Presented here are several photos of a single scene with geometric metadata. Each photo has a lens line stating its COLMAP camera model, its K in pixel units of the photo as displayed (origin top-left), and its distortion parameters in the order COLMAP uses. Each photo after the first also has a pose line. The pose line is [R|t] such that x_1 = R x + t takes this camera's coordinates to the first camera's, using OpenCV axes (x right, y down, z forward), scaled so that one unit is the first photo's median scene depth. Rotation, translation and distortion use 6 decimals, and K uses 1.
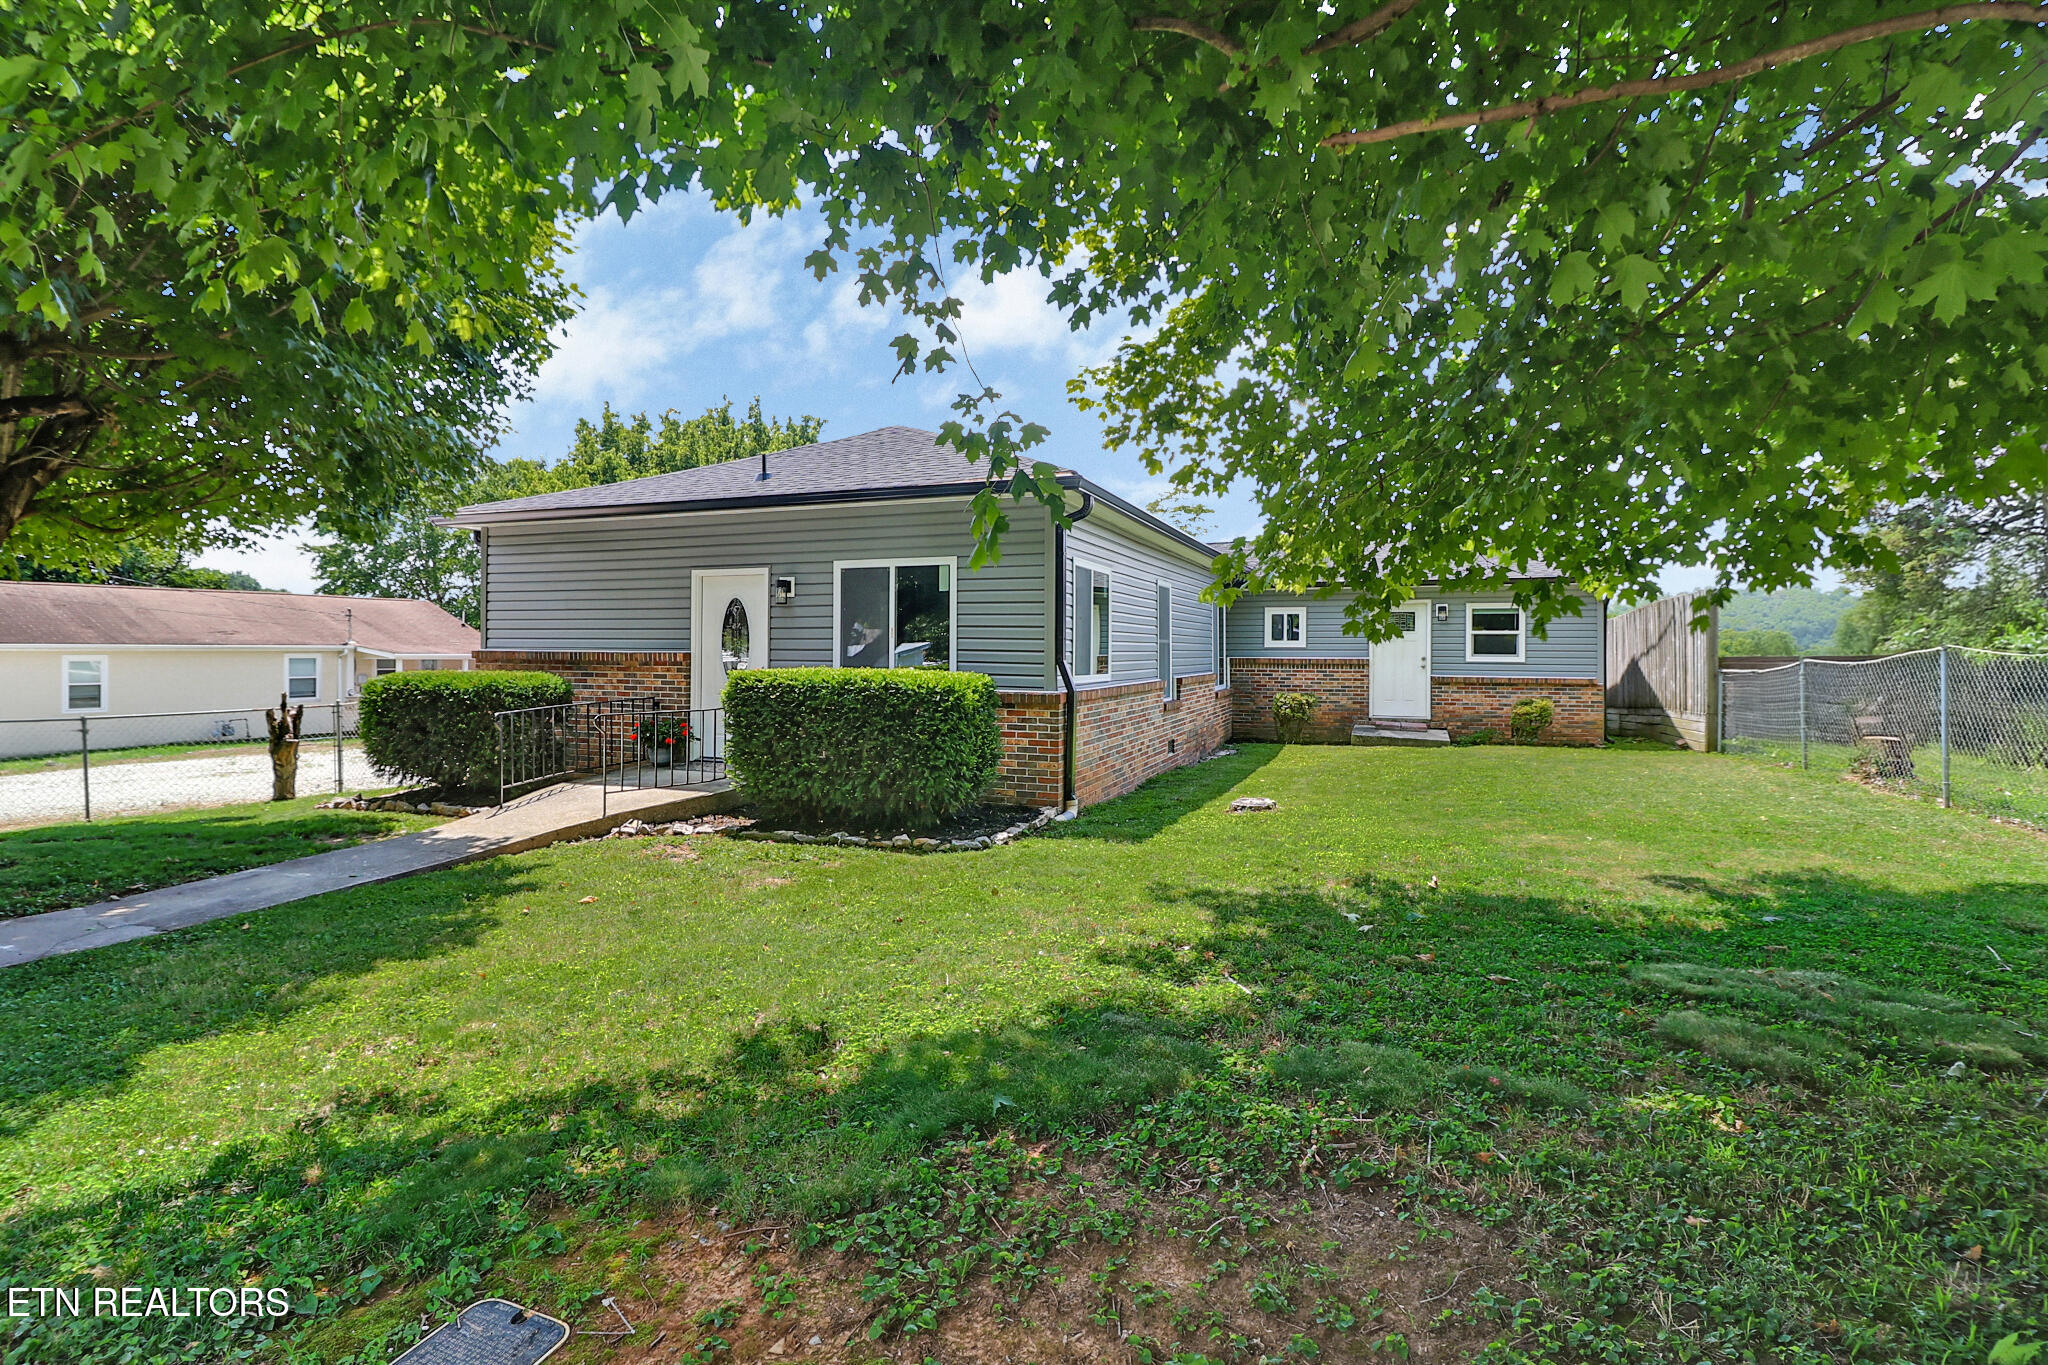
lens RADIAL K [[943.5, 0, 1021.9], [0, 943.5, 648.1], [0, 0, 1]] dist [-0.017134, -0.000546]
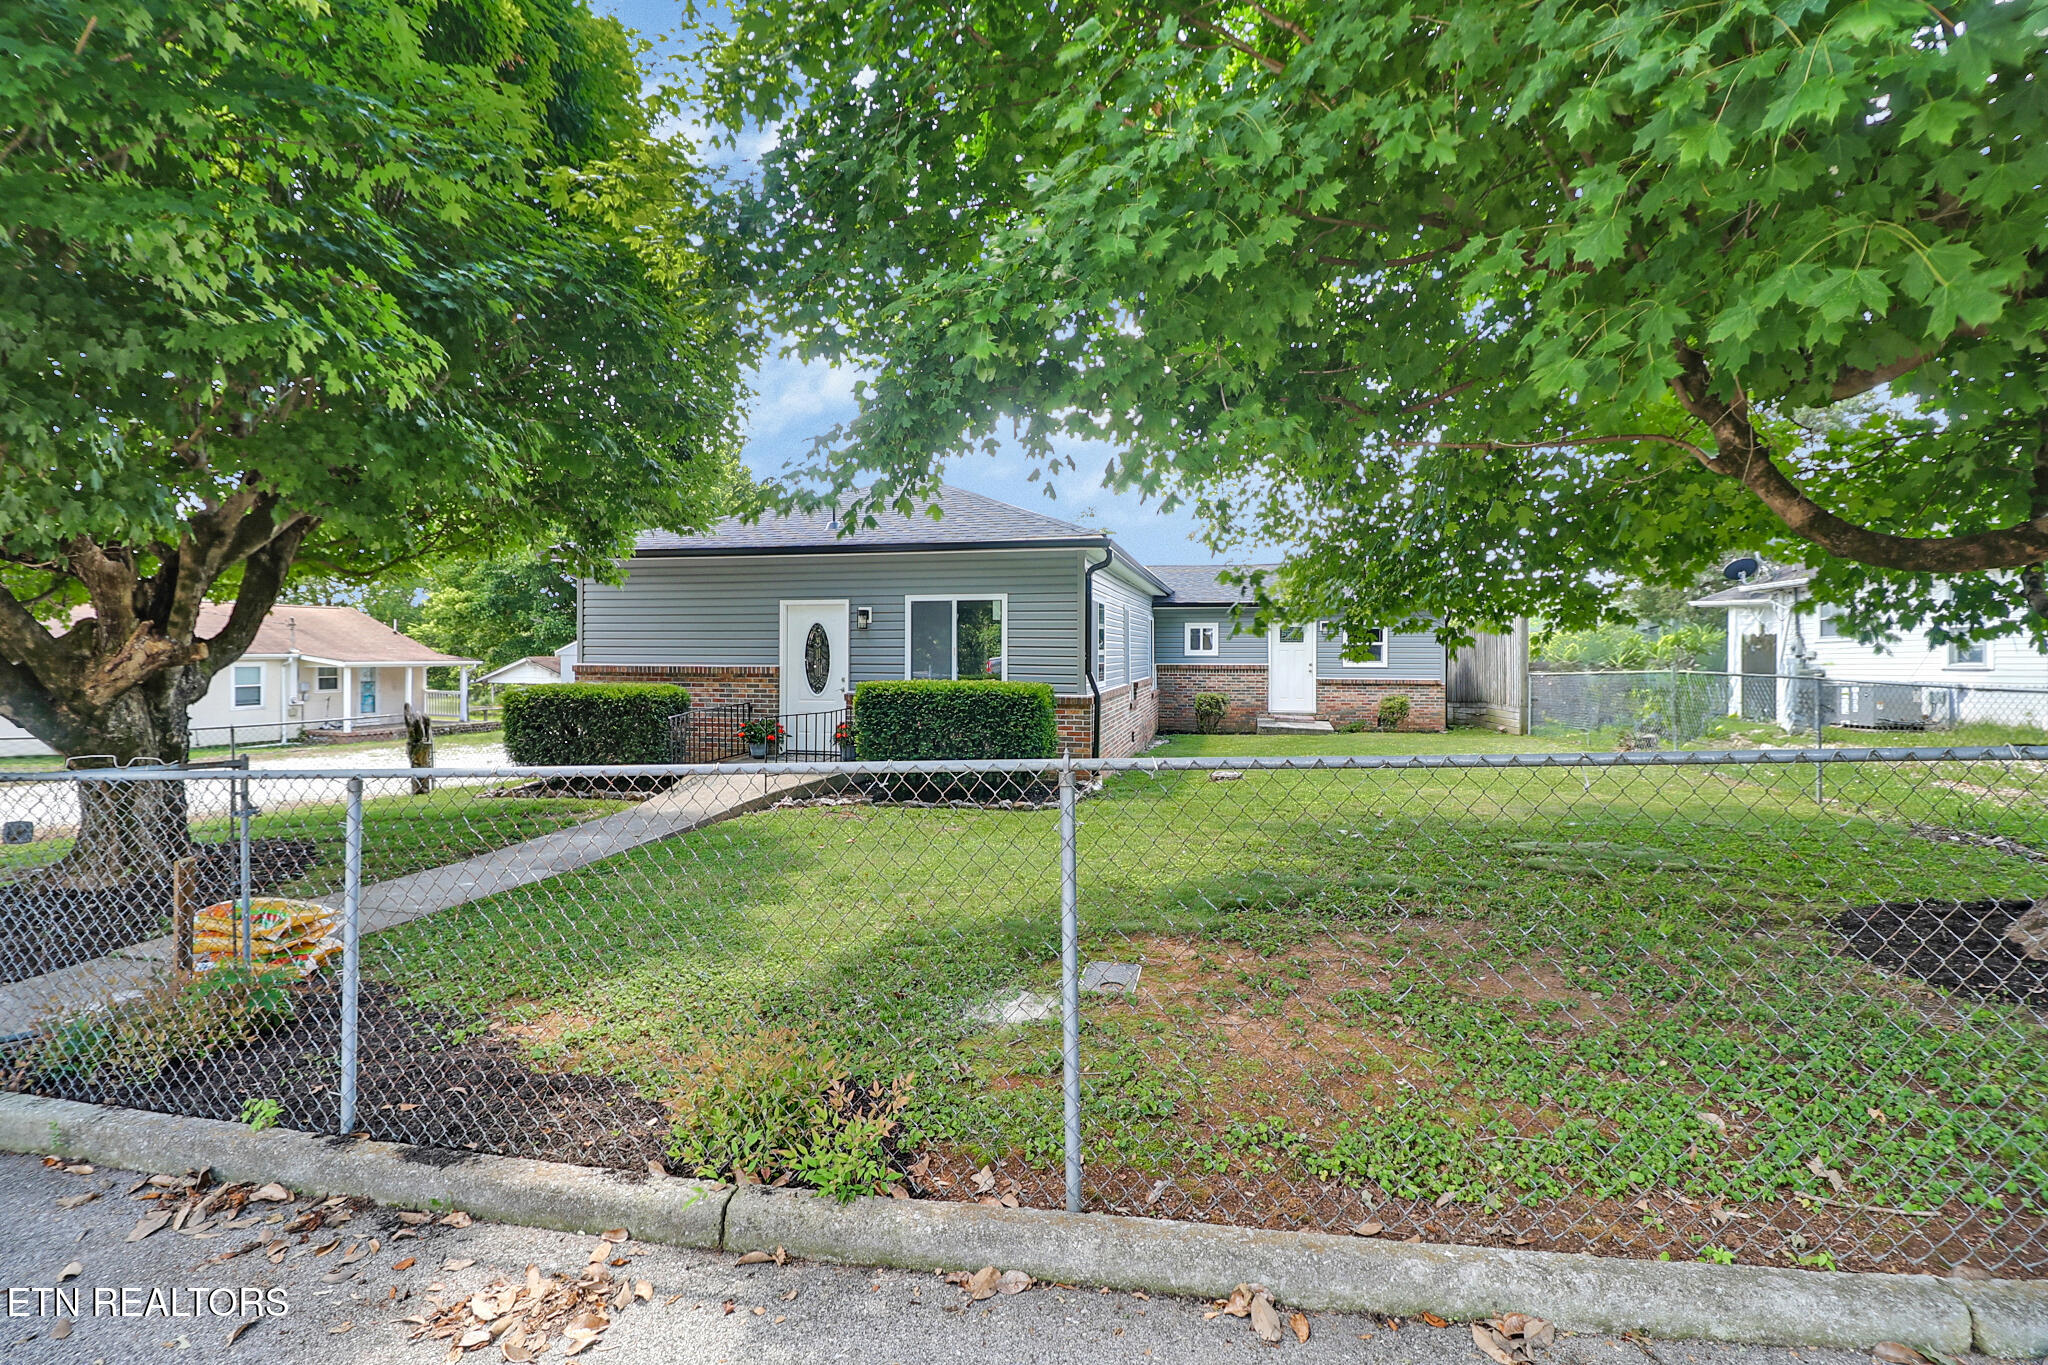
lens RADIAL K [[918.8, 0, 1022.7], [0, 918.8, 668.7], [0, 0, 1]] dist [0.000598, 0.000005]
pose [[0.989132, -0.005883, 0.146915, -0.211835], [0.002649, 0.999750, 0.022201, -0.018629], [-0.147009, -0.021570, 0.988900, -0.246730]]
